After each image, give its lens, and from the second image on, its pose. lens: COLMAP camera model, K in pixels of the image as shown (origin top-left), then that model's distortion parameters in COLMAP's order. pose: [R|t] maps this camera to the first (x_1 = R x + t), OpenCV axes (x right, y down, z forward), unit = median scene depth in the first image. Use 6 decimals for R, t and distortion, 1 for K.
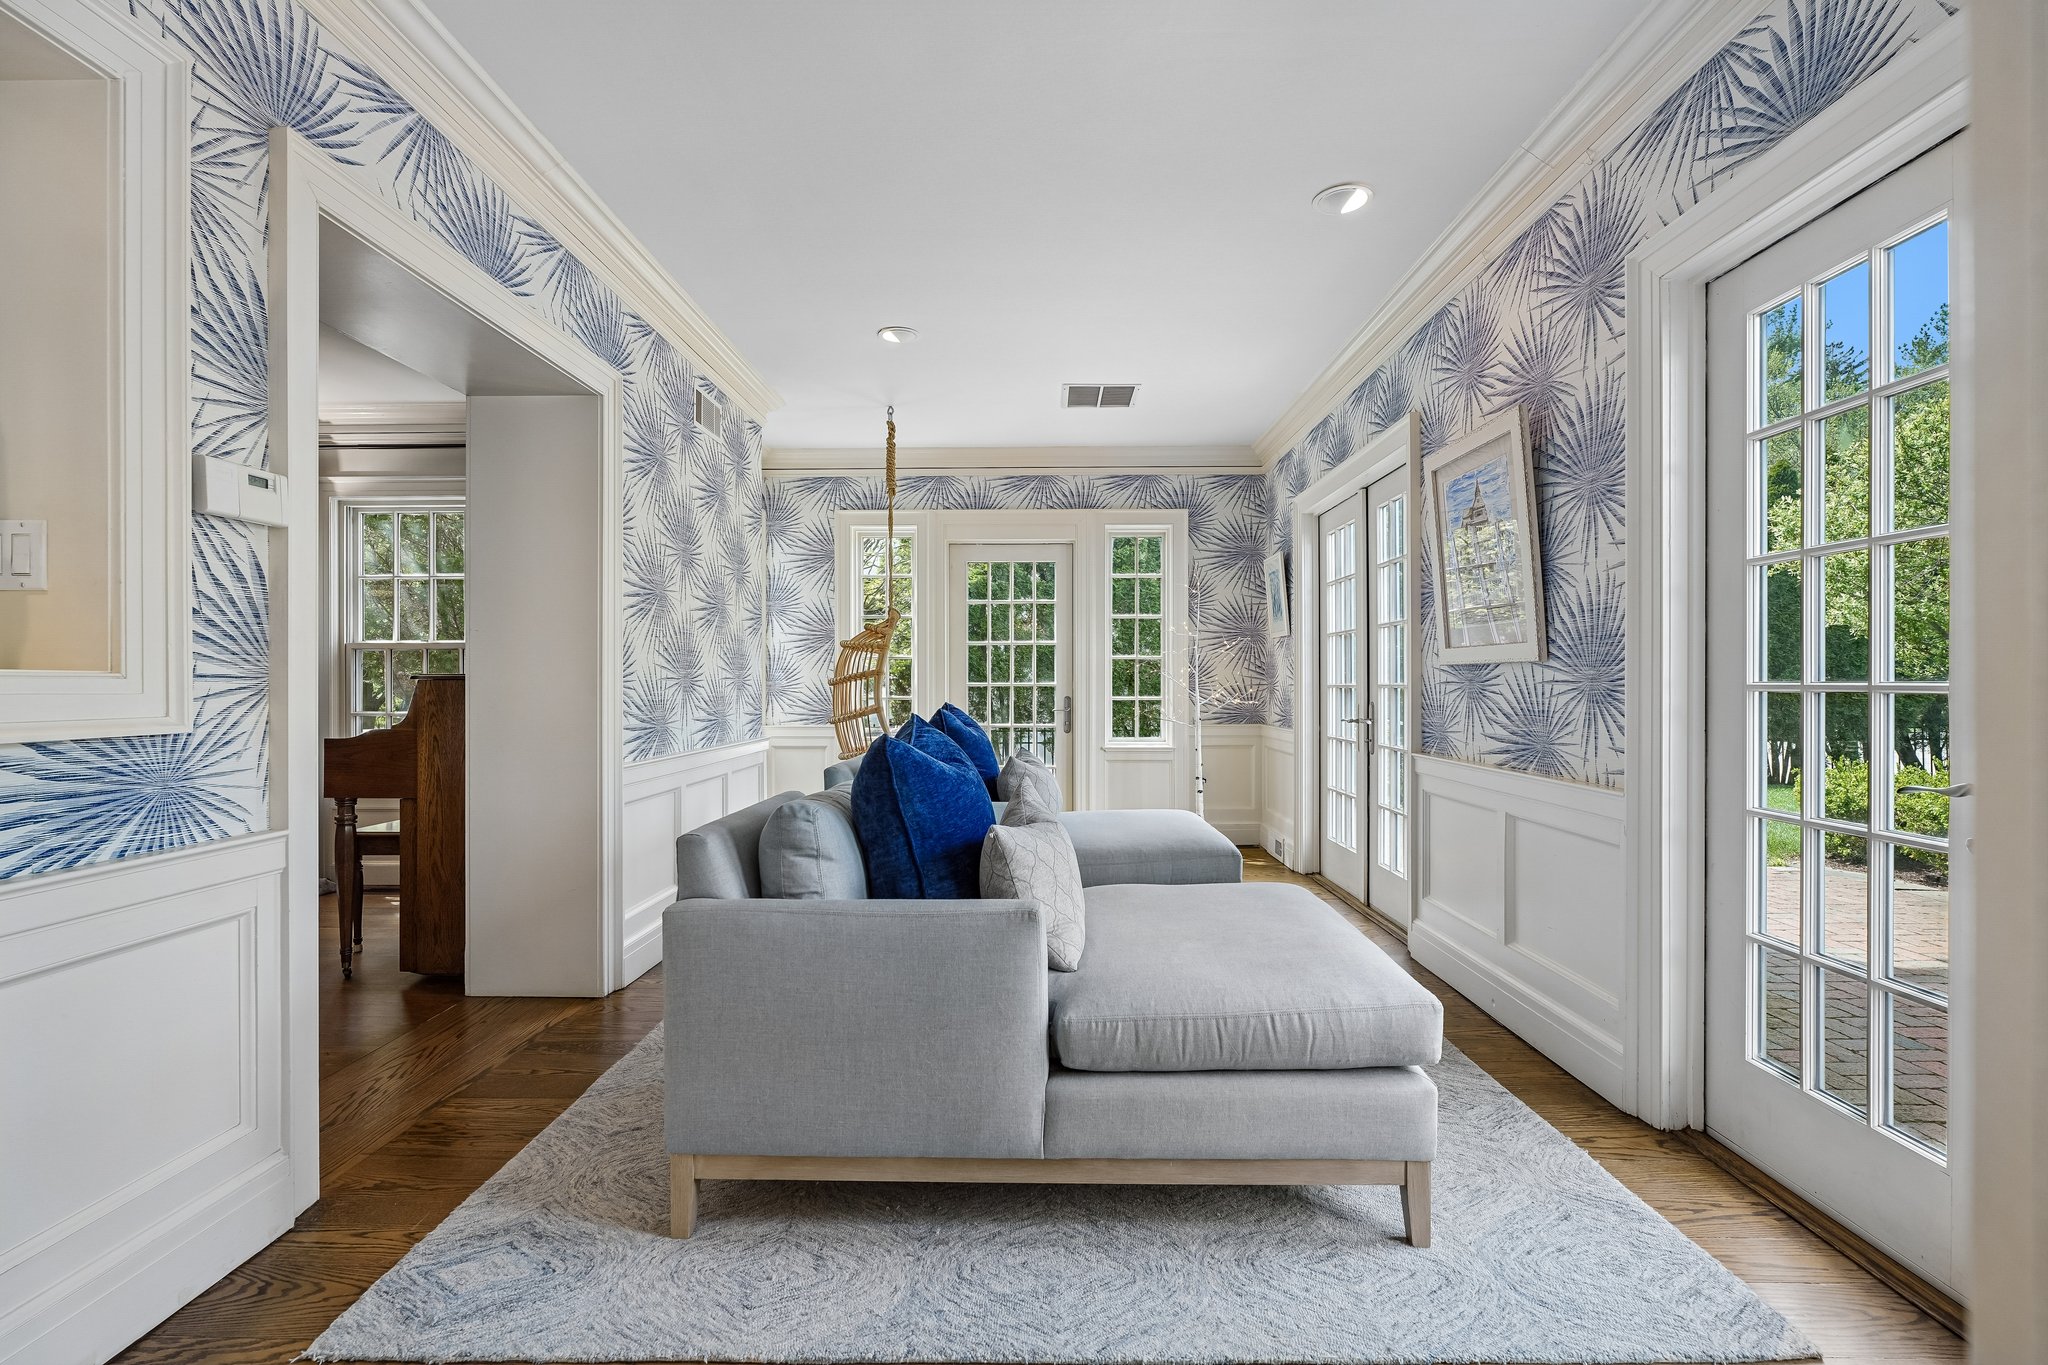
lens RADIAL K [[918.7, 0, 1027.4], [0, 918.7, 682.7], [0, 0, 1]] dist [-0.005462, -0.000236]
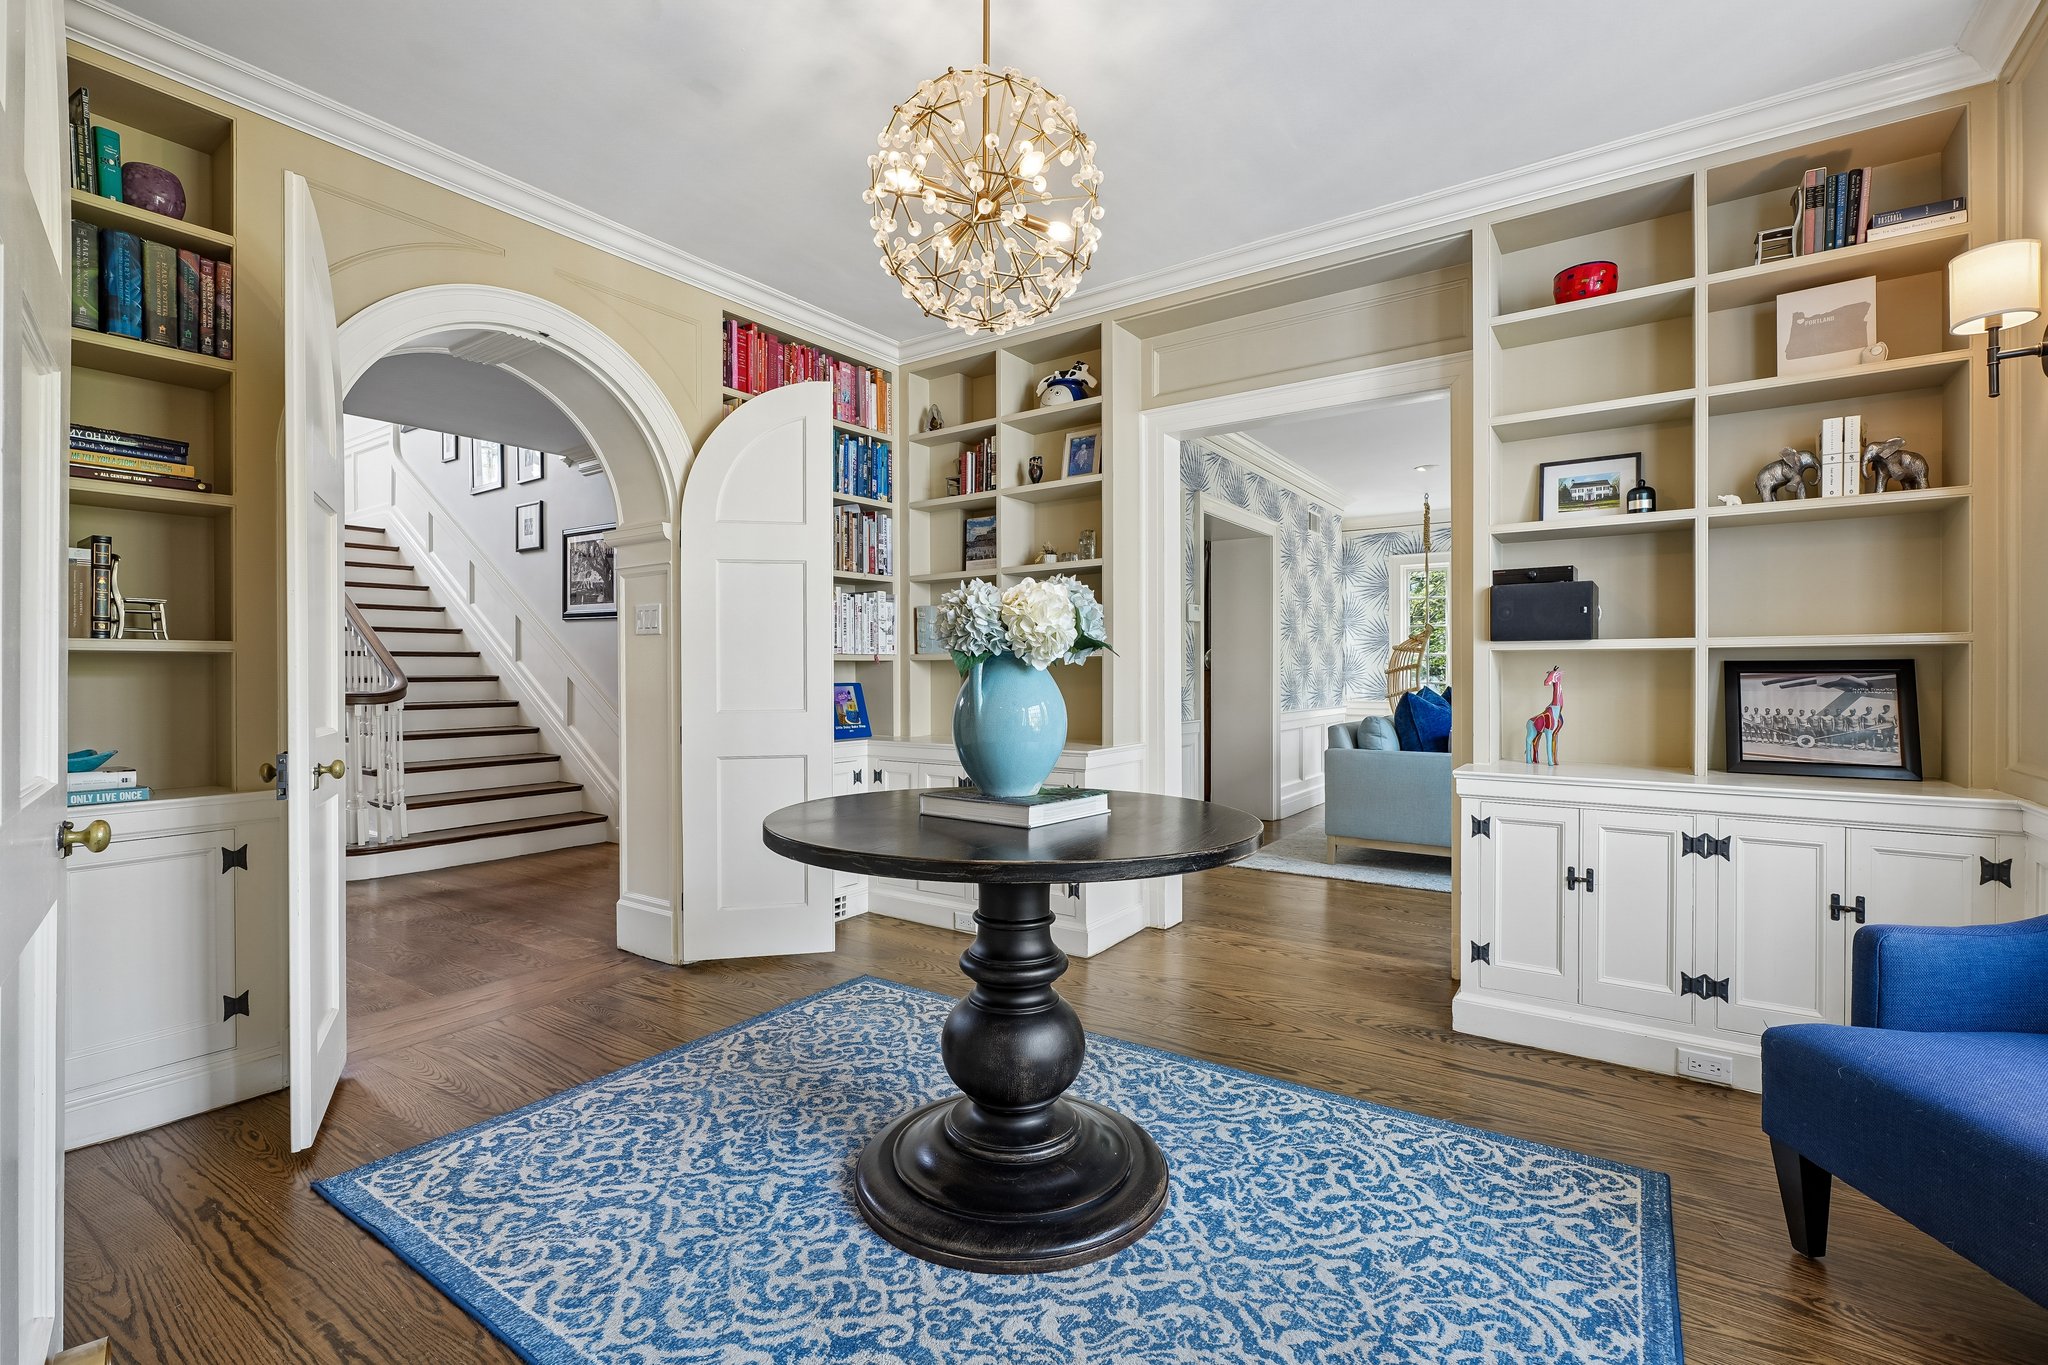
lens RADIAL K [[918.7, 0, 1023.6], [0, 918.7, 674.6], [0, 0, 1]] dist [-0.005462, -0.000236]
pose [[0.831852, -0.001777, -0.554994, 0.172278], [0.003258, 0.999993, 0.001681, 0.000189], [0.554988, -0.003206, 0.831852, -0.795619]]
